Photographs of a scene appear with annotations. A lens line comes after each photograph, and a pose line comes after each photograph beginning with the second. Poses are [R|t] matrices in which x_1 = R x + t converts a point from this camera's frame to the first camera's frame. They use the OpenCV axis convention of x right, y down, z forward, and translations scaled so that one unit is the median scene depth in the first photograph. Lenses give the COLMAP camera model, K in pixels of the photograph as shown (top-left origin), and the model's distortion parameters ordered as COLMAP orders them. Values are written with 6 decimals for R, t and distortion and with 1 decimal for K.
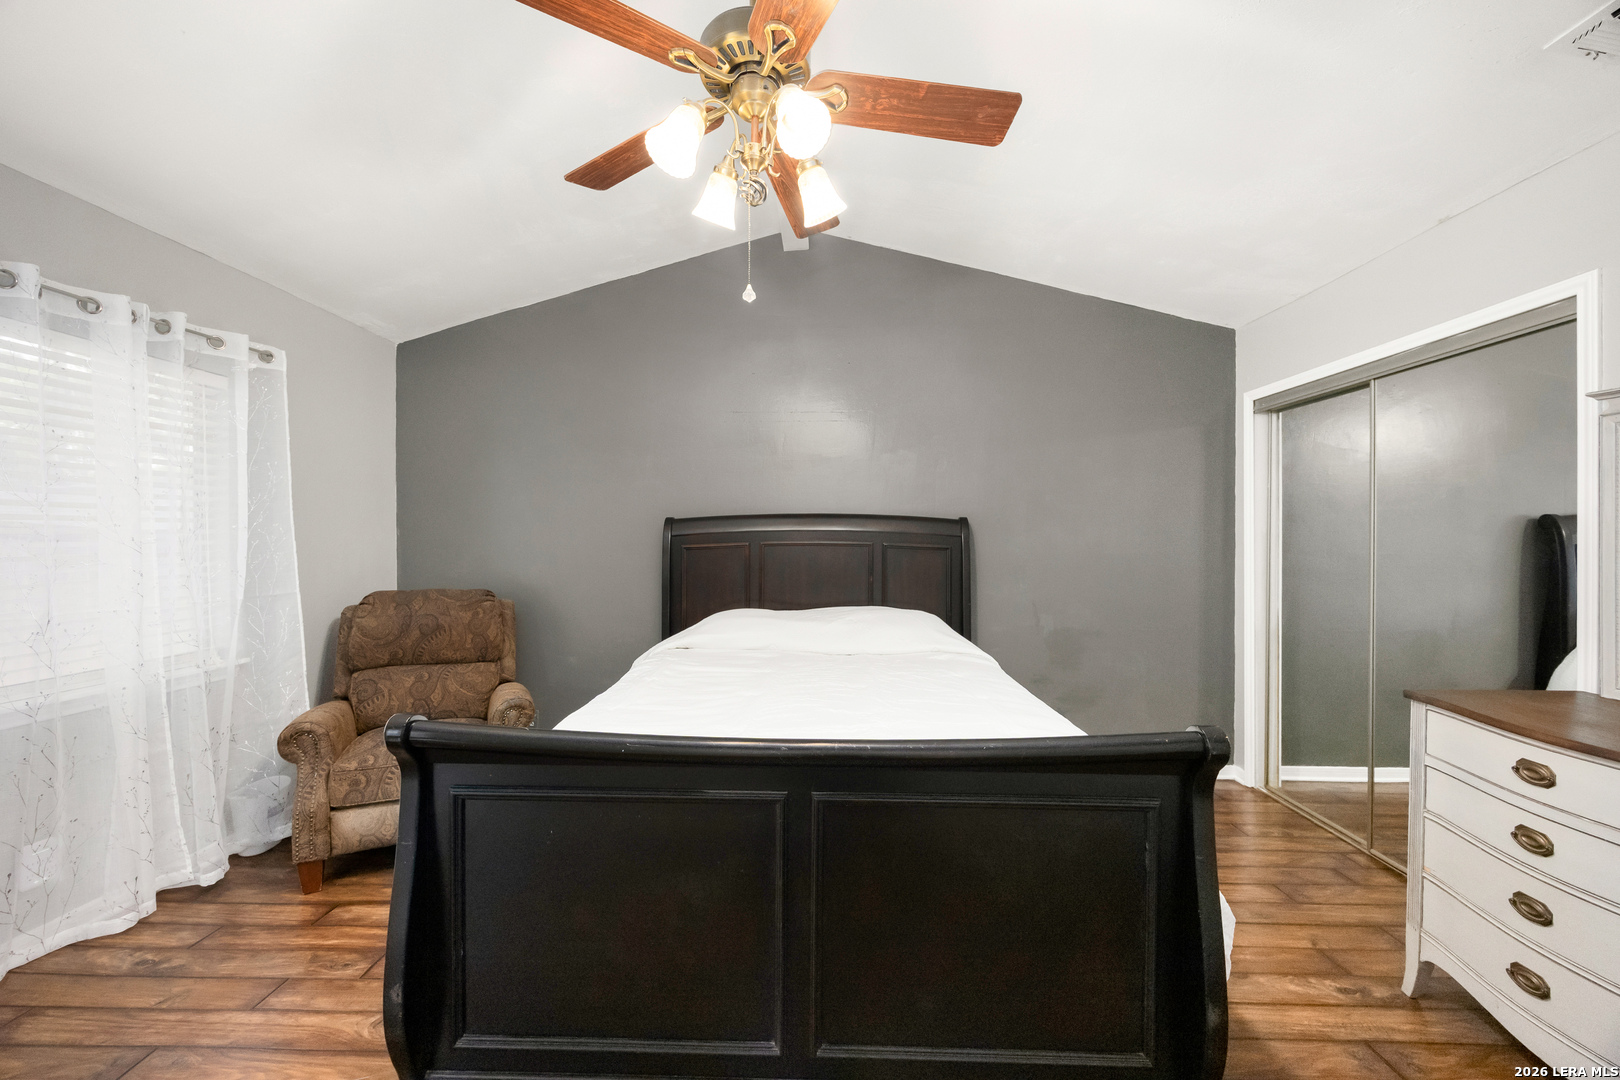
lens RADIAL K [[621.5, 0, 804.3], [0, 621.5, 542.3], [0, 0, 1]] dist [-0.007044, 0.000031]
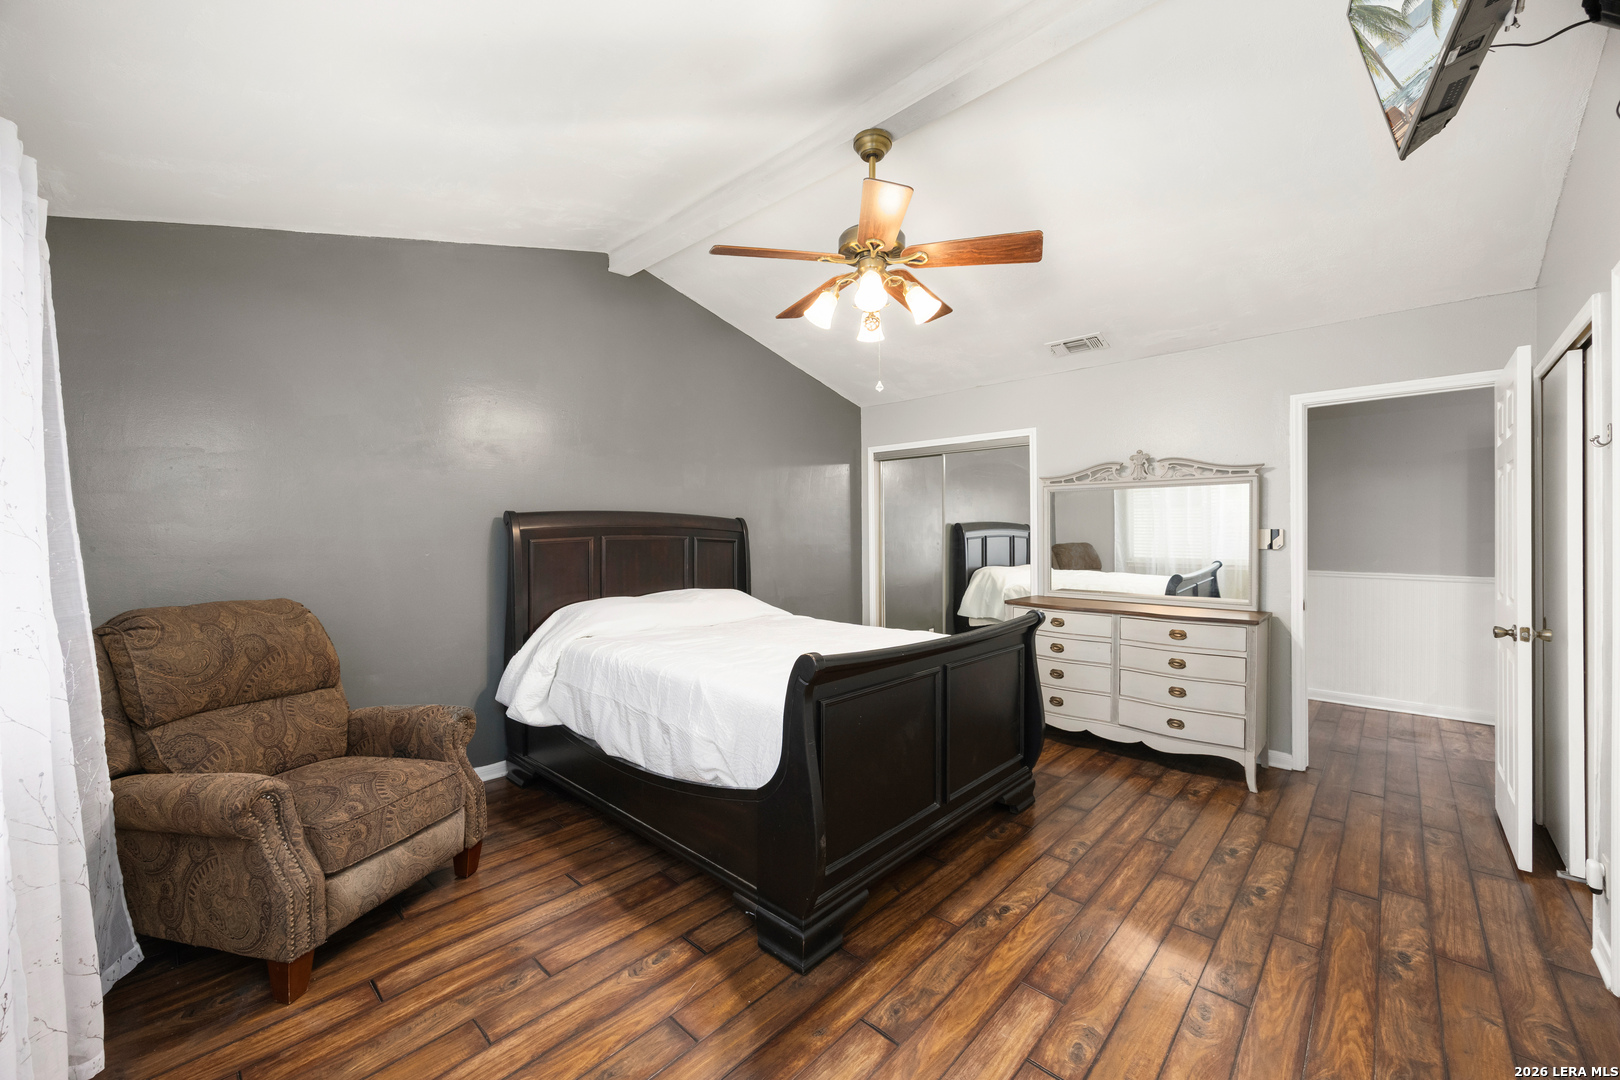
lens RADIAL K [[621.5, 0, 809.0], [0, 621.5, 533.3], [0, 0, 1]] dist [-0.007044, 0.000031]
pose [[0.658781, 0.003729, 0.752325, -0.797328], [0.003296, 0.999964, -0.007843, 0.004495], [-0.752327, 0.007647, 0.658745, 0.020998]]
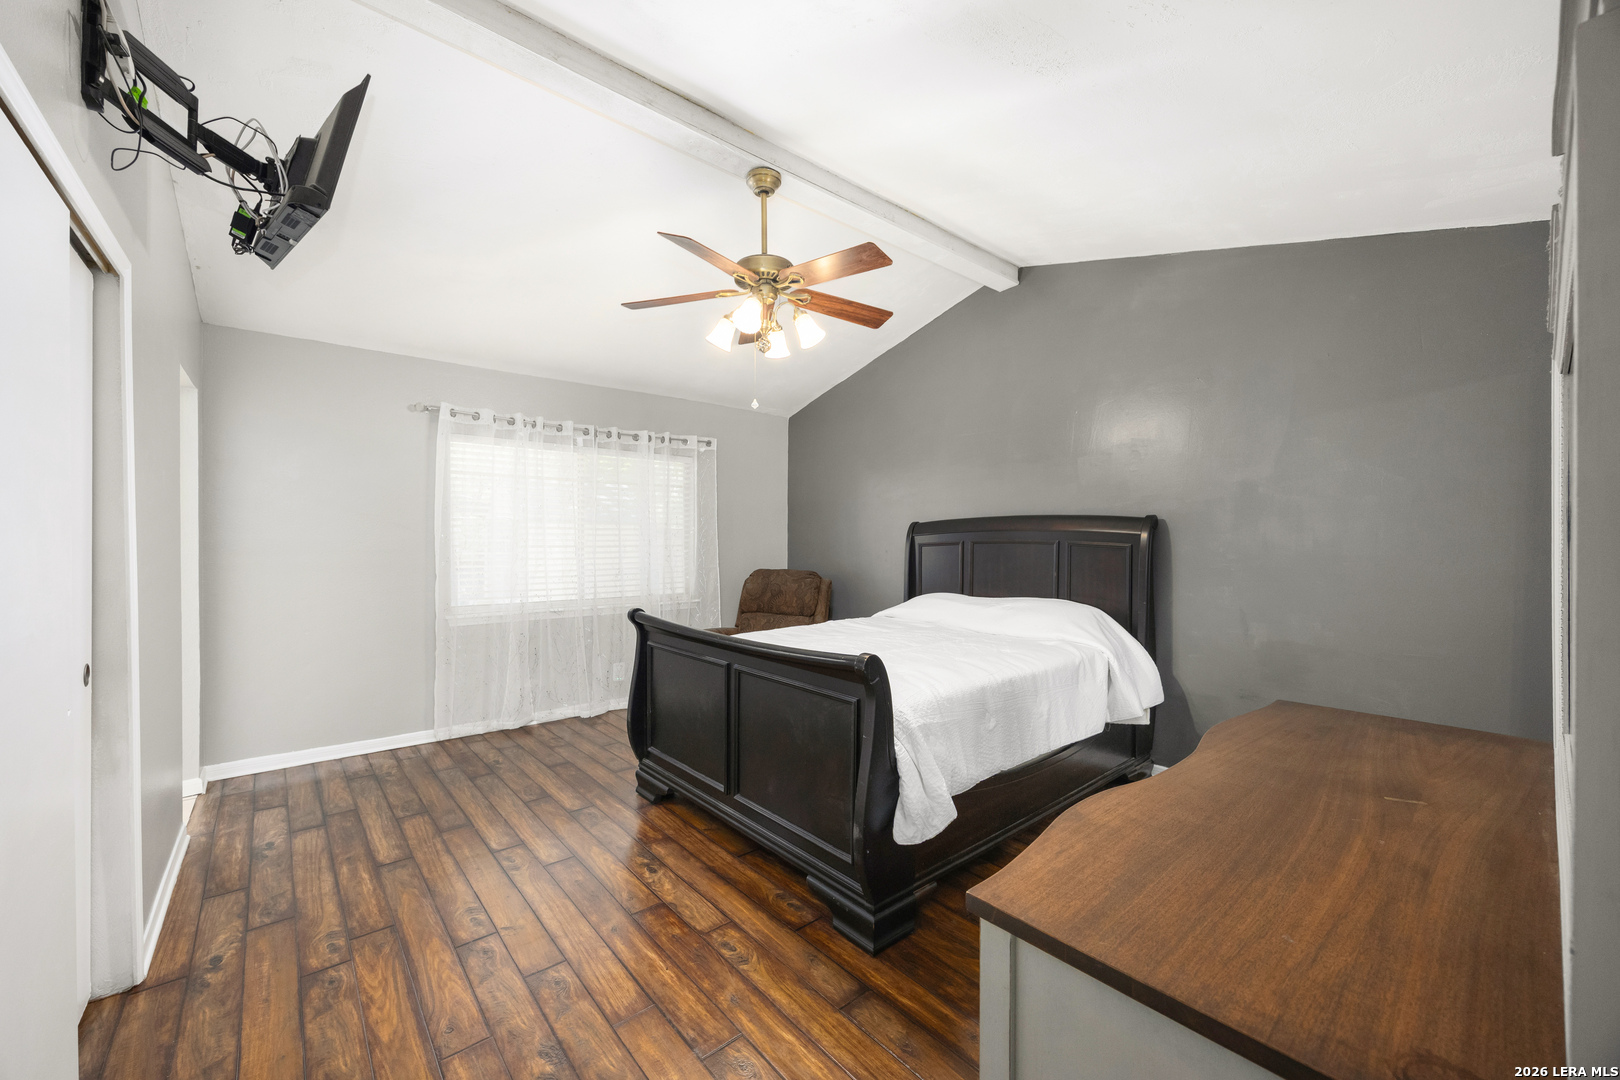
lens RADIAL K [[621.5, 0, 800.3], [0, 621.5, 547.8], [0, 0, 1]] dist [-0.007044, 0.000031]
pose [[0.671998, 0.008689, -0.740502, 0.744692], [-0.002980, 0.999955, 0.009029, 0.004385], [0.740547, -0.003861, 0.671993, -0.083264]]
